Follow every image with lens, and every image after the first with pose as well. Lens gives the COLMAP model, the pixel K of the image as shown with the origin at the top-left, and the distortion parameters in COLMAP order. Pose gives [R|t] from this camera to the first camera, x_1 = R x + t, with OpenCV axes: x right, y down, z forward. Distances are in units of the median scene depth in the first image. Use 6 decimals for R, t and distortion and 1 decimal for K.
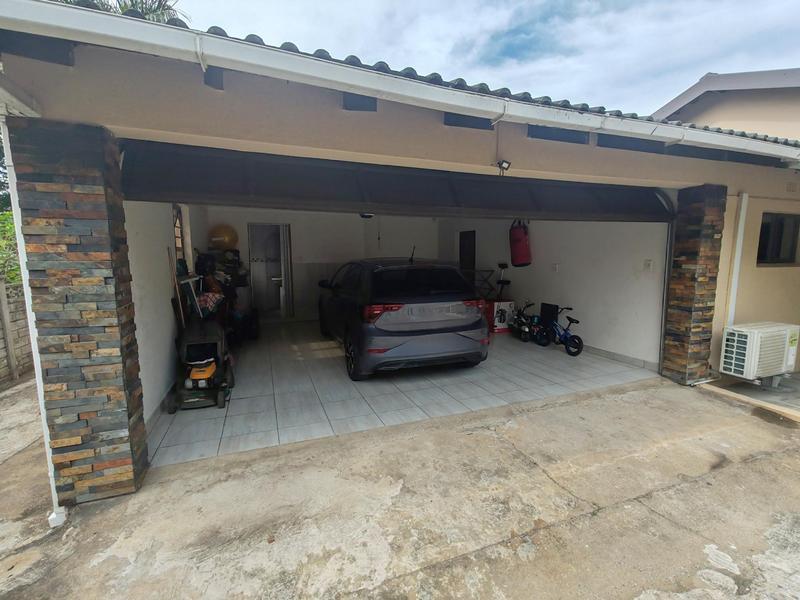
lens RADIAL K [[361.2, 0, 399.3], [0, 361.2, 299.8], [0, 0, 1]] dist [0.000883, 0.001324]
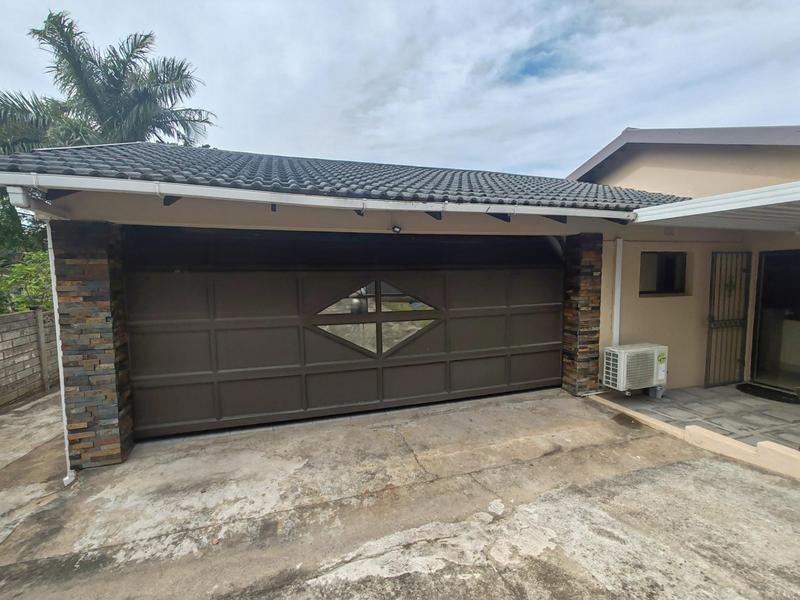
lens RADIAL K [[361.2, 0, 399.3], [0, 361.2, 299.8], [0, 0, 1]] dist [0.000883, 0.001324]
pose [[0.998809, -0.008709, -0.048018, 0.479561], [0.006054, 0.998458, -0.055173, -0.040869], [0.048424, 0.054817, 0.997322, -0.451773]]
